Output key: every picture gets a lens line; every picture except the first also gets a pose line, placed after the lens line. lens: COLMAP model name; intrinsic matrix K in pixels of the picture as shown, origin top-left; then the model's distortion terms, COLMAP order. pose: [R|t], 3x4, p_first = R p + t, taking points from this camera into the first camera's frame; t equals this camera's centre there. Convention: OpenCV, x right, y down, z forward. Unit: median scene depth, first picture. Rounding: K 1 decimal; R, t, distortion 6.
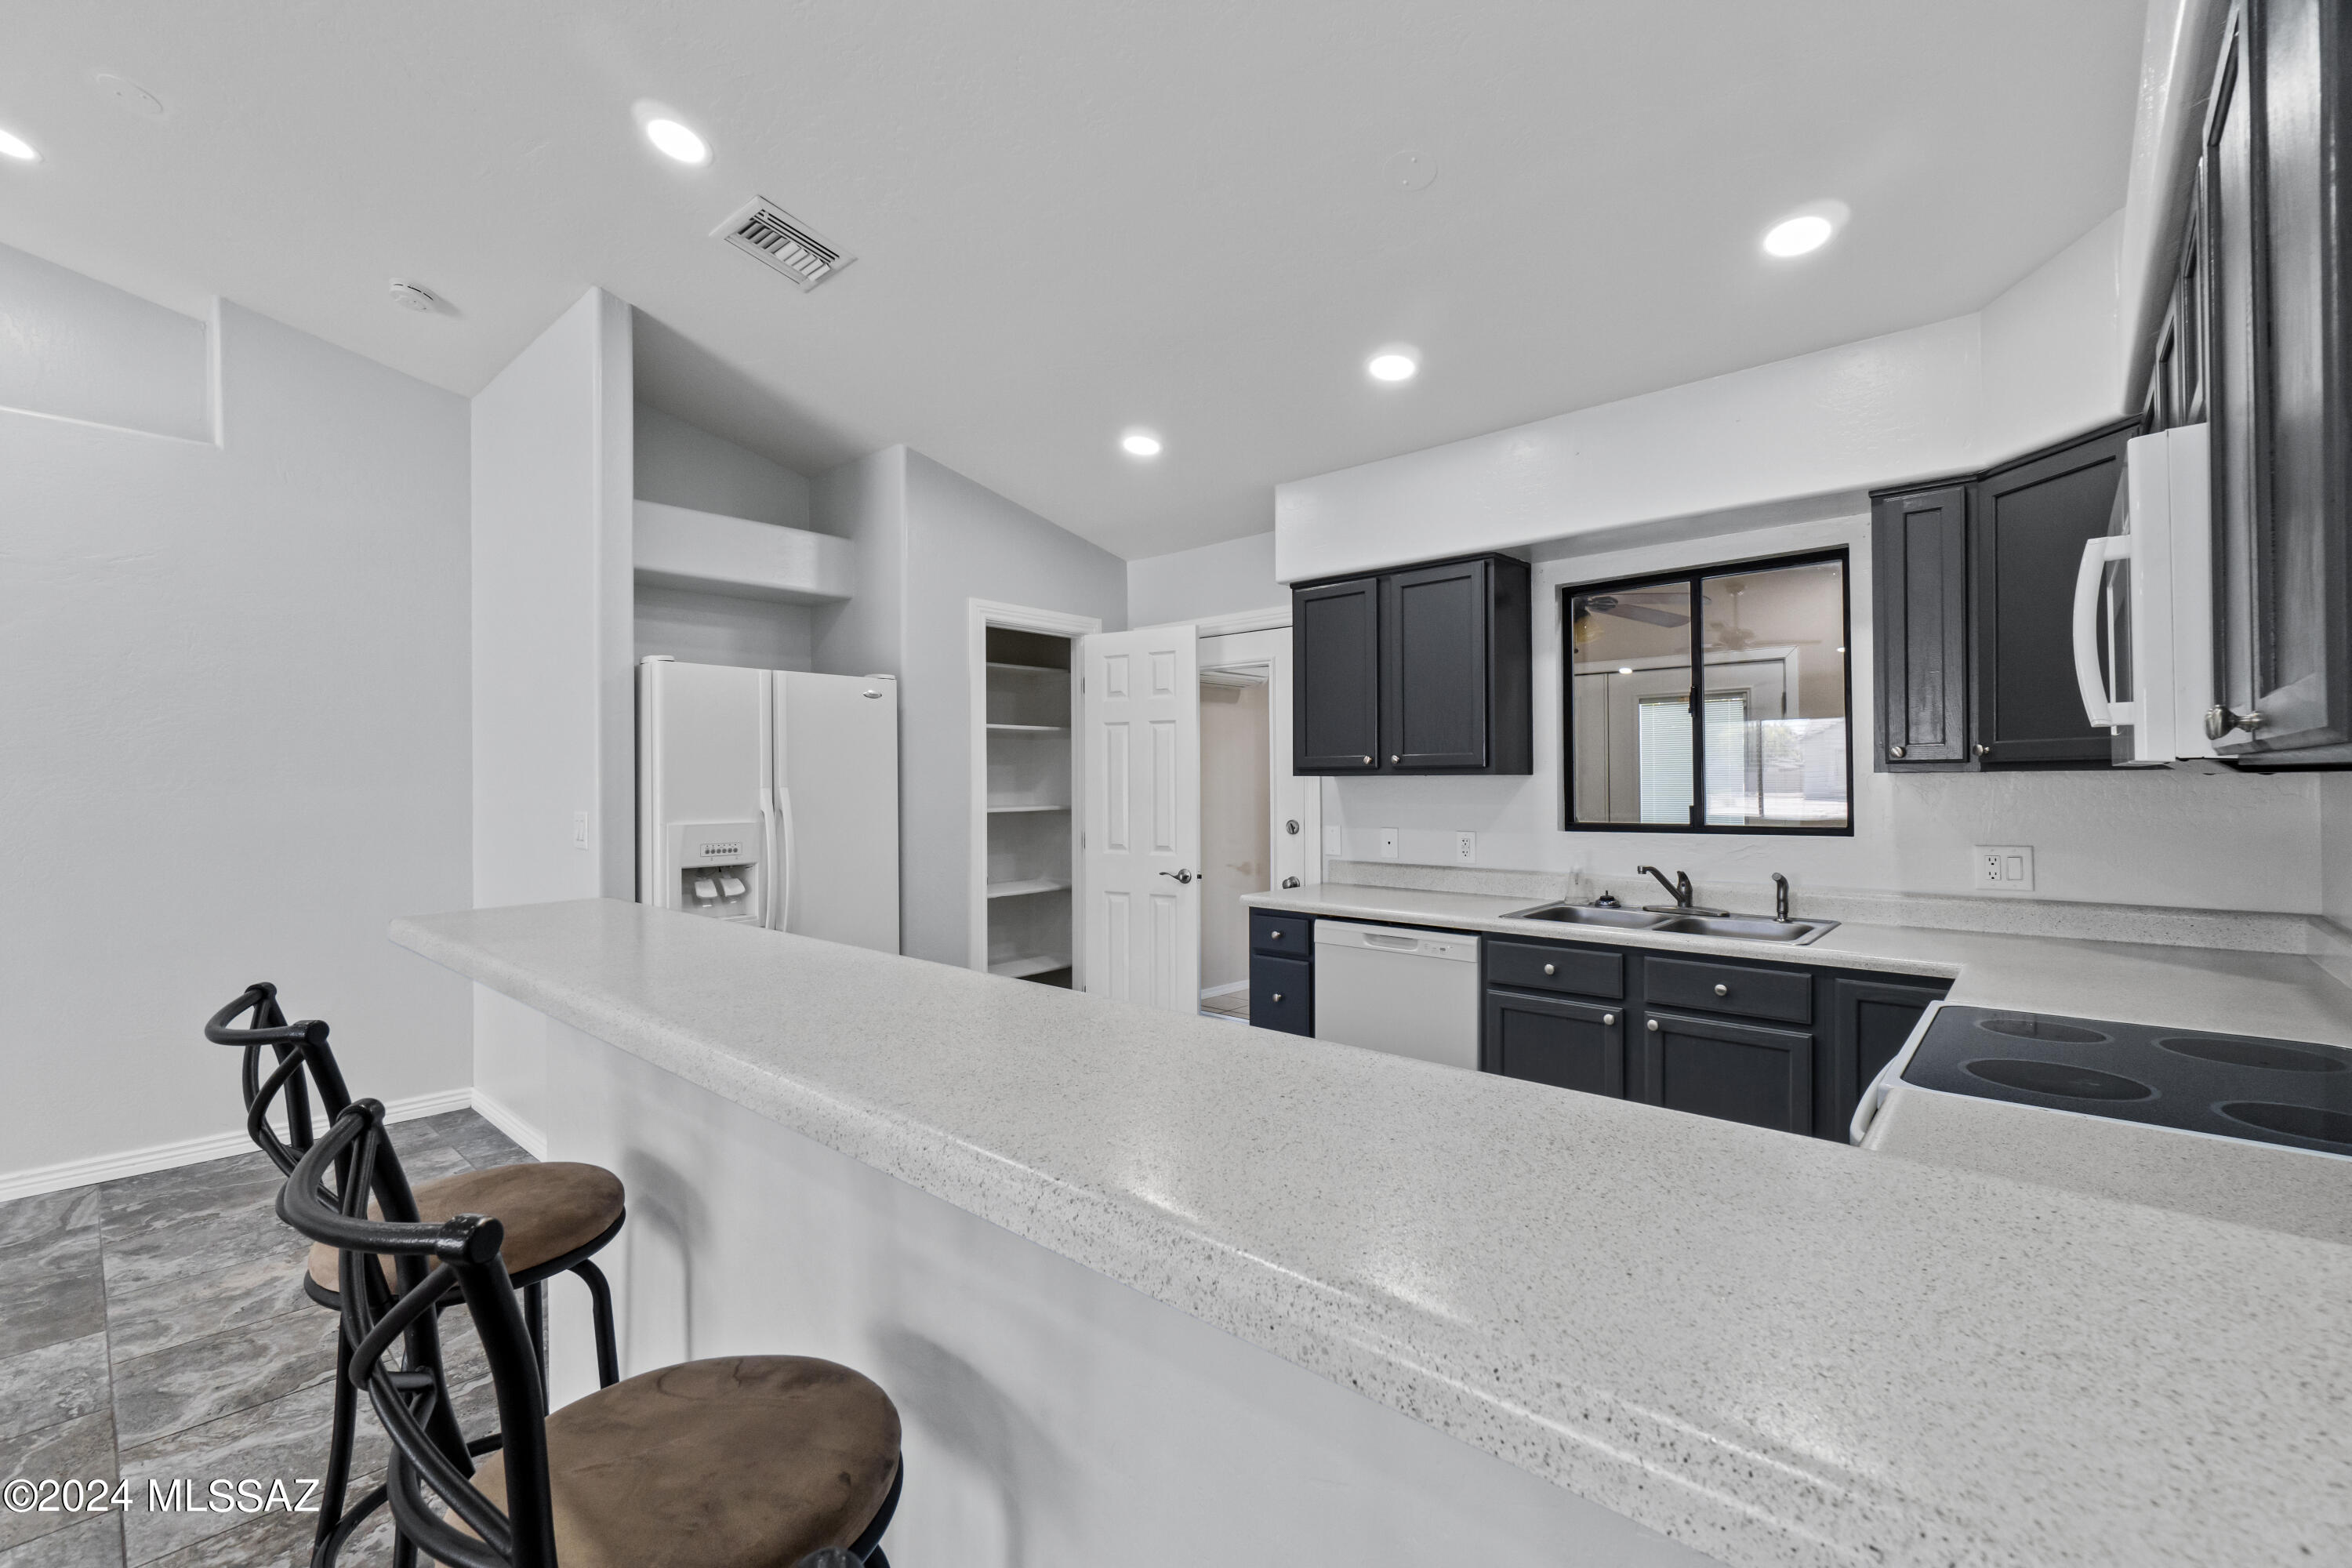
lens RADIAL K [[1013.3, 0, 1164.8], [0, 1013.3, 785.7], [0, 0, 1]] dist [-0.000291, -0.000116]
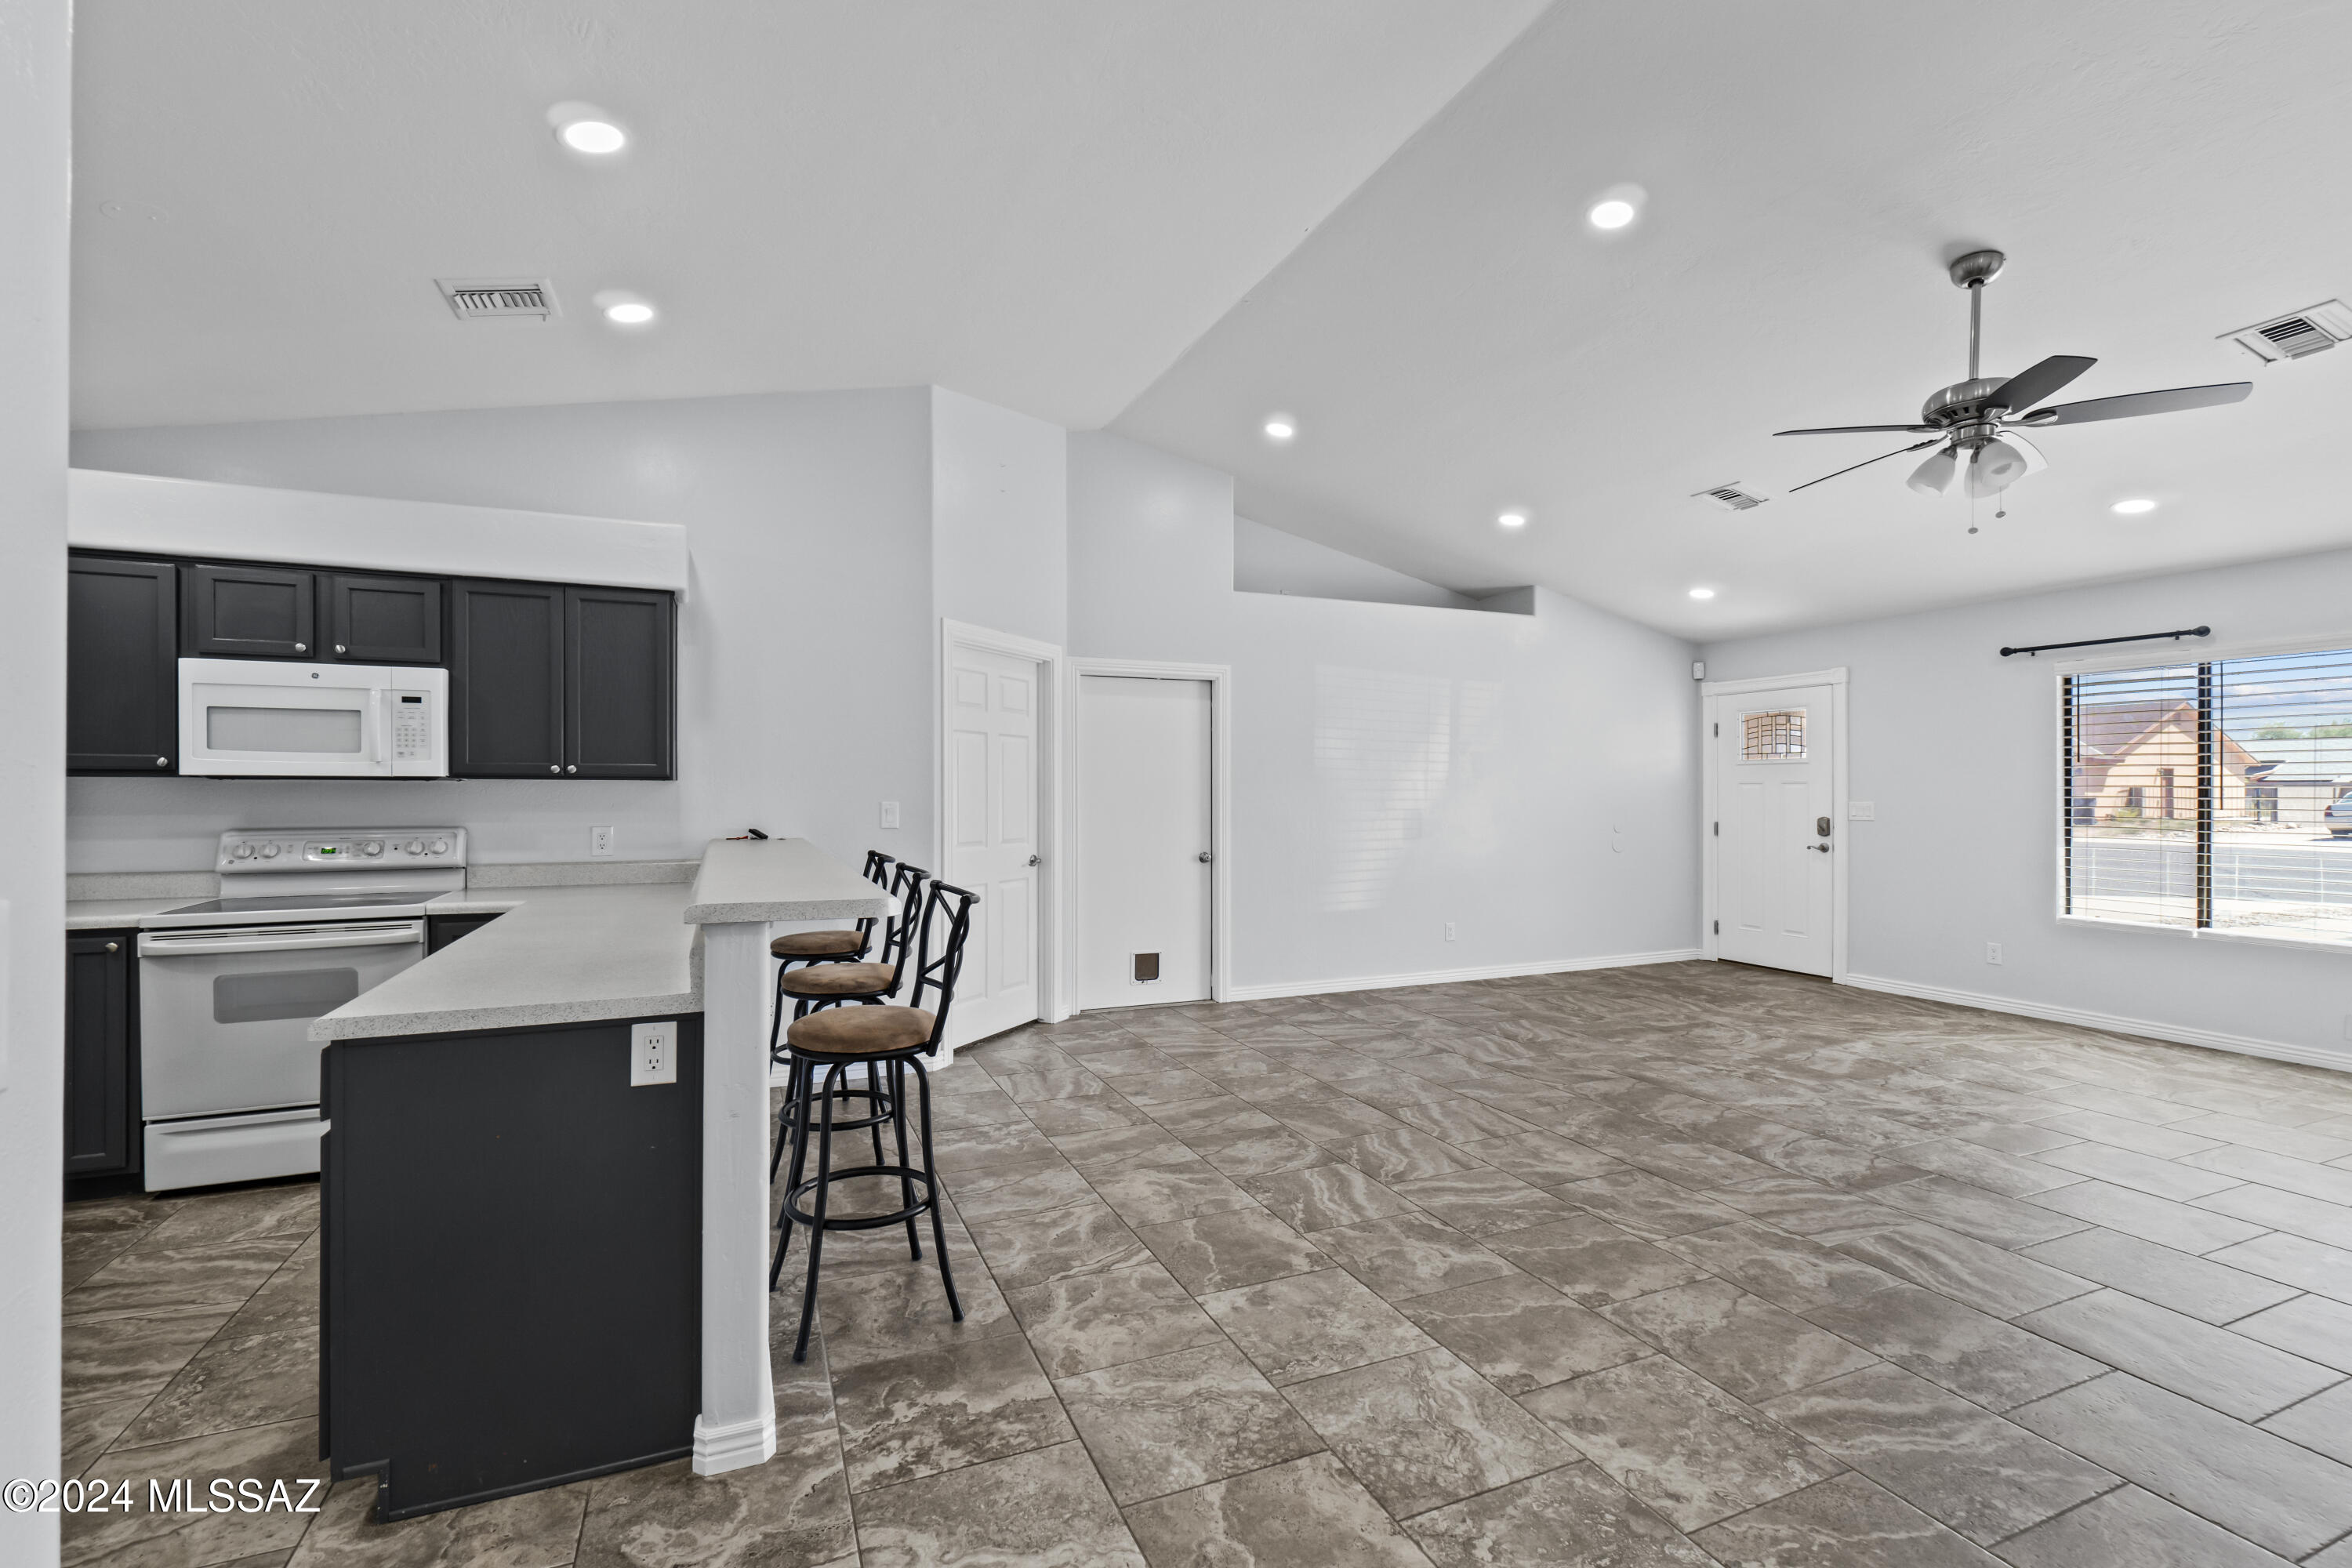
lens RADIAL K [[1030.3, 0, 1168.4], [0, 1030.3, 789.6], [0, 0, 1]] dist [-0.006275, -0.000334]
pose [[-0.909063, 0.003387, 0.416645, -0.717125], [0.003740, 0.999993, 0.000030, 0.007018], [-0.416642, 0.001585, -0.909069, 0.905669]]
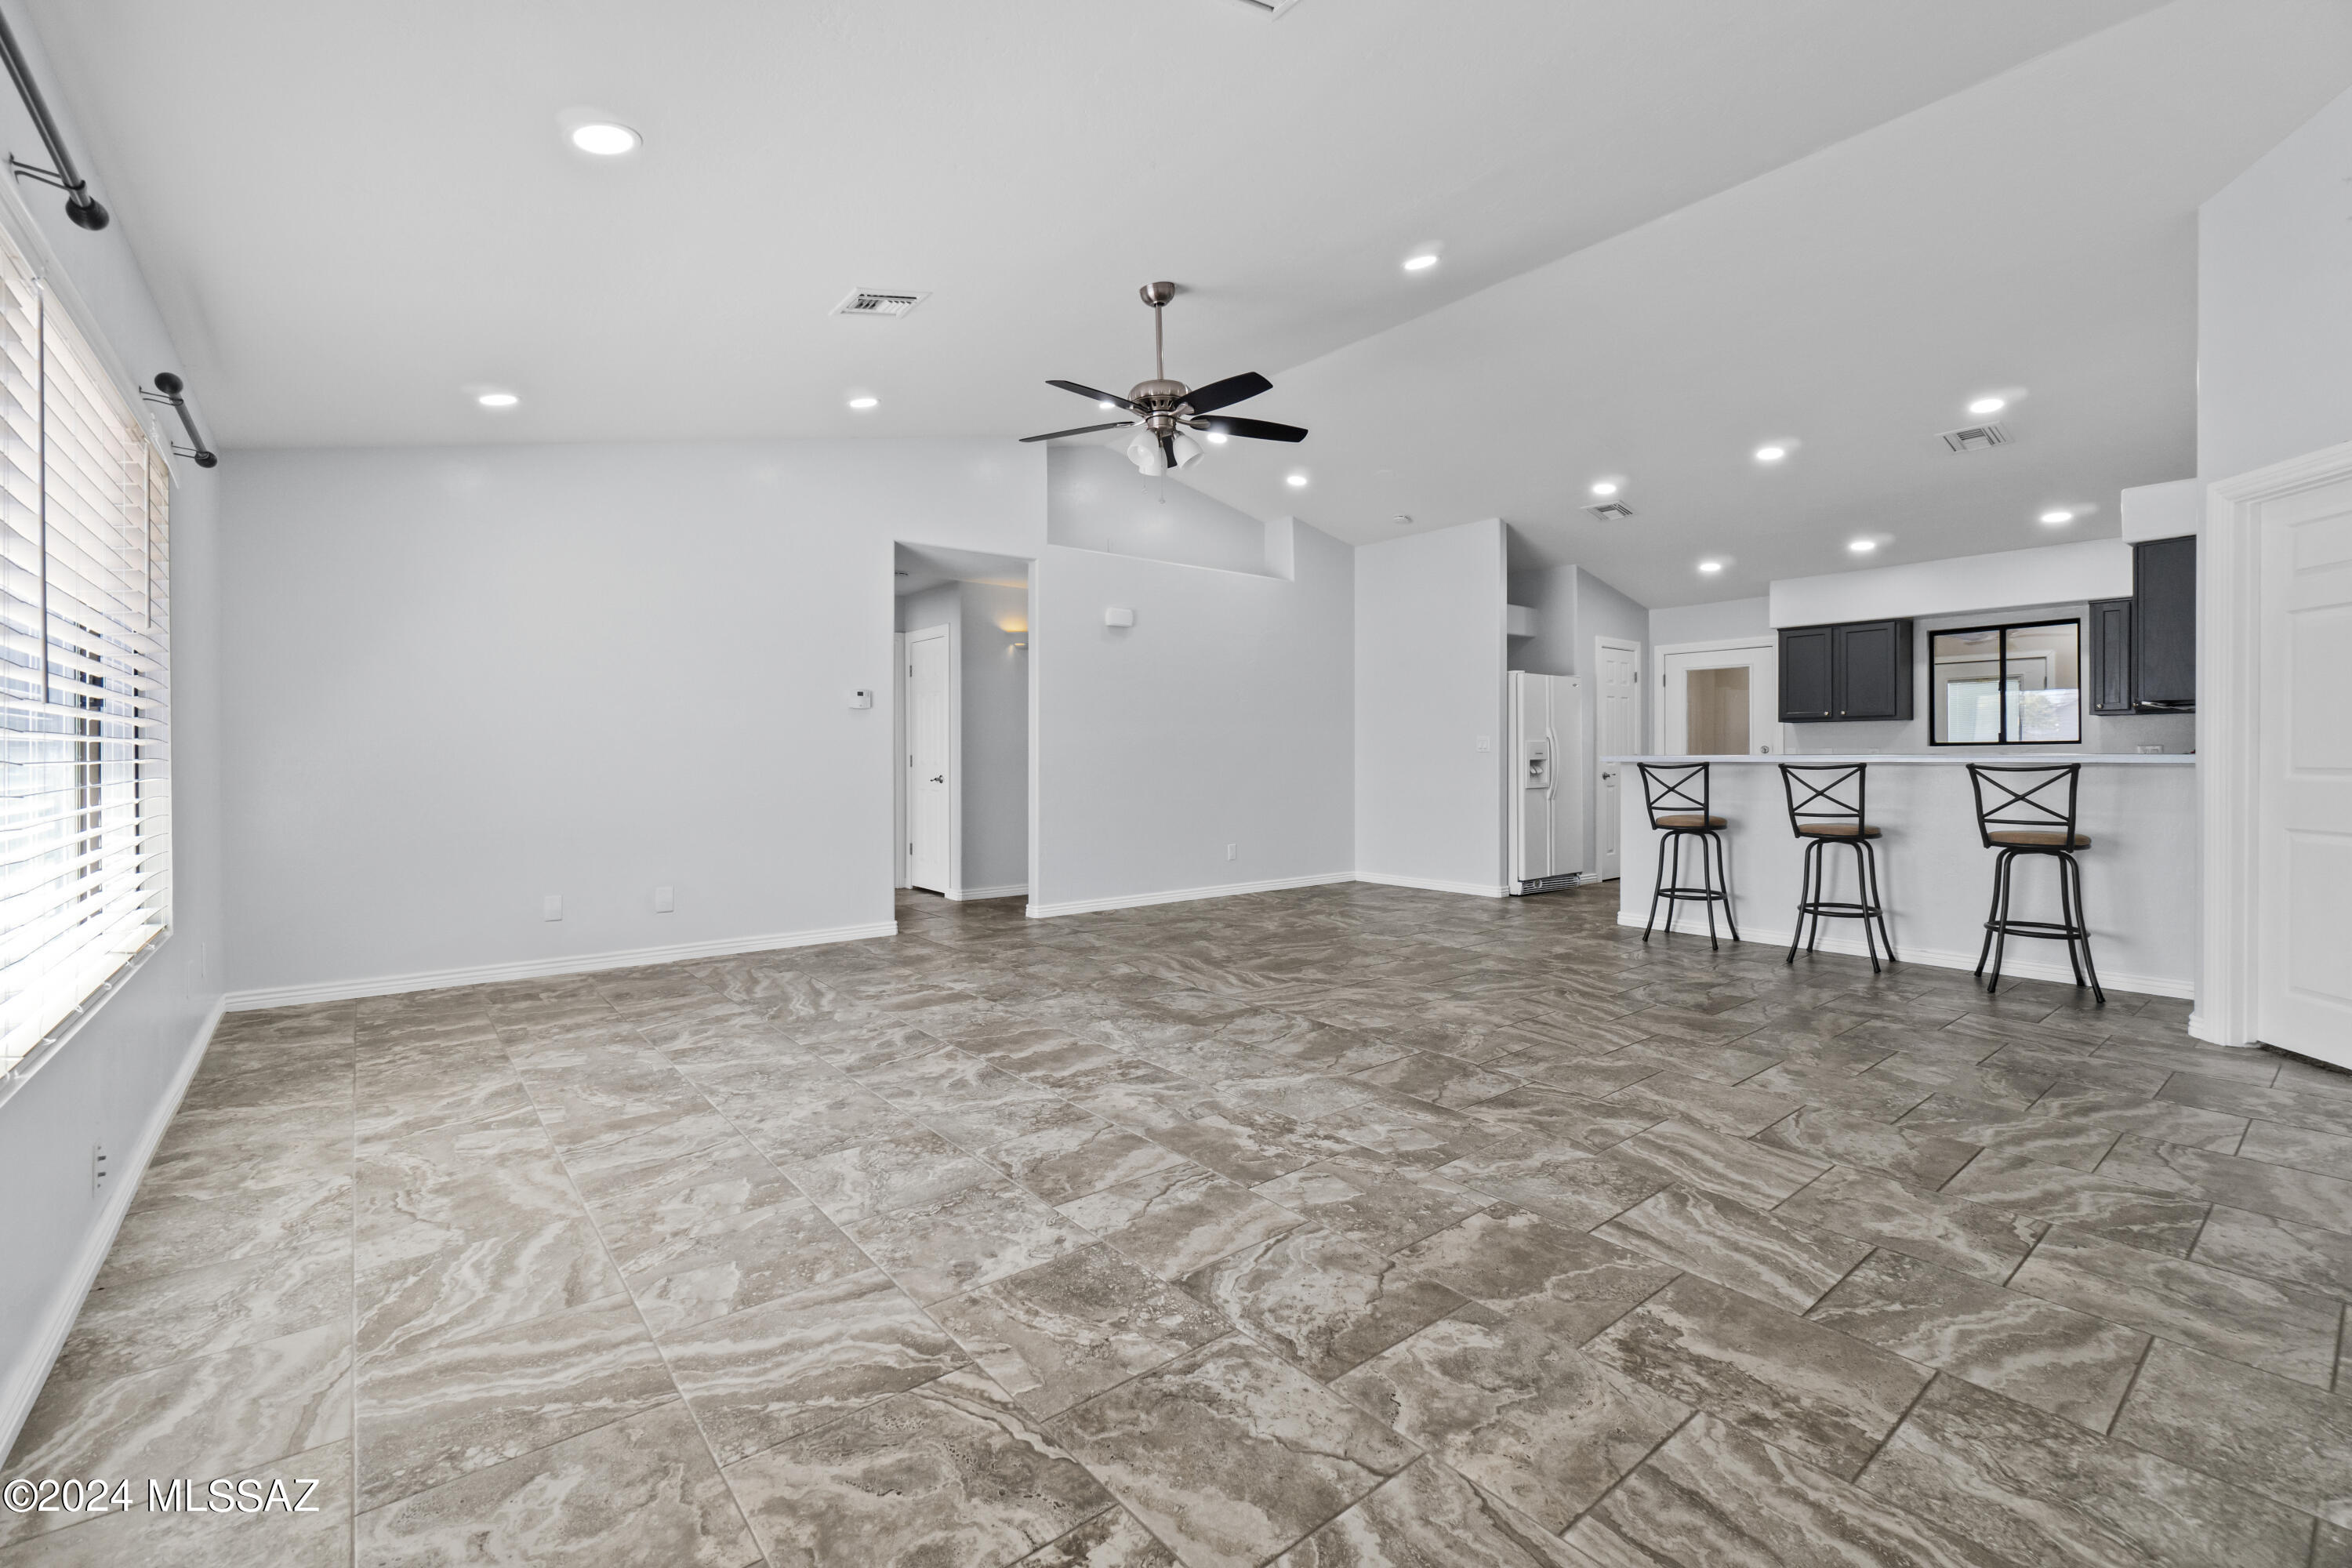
lens RADIAL K [[1015.5, 0, 1158.4], [0, 1015.5, 764.0], [0, 0, 1]] dist [-0.000579, 0.000361]
pose [[0.987238, 0.001738, -0.159243, -0.808501], [-0.000713, 0.999979, 0.006495, 0.064852], [0.159250, -0.006299, 0.987218, -1.272747]]
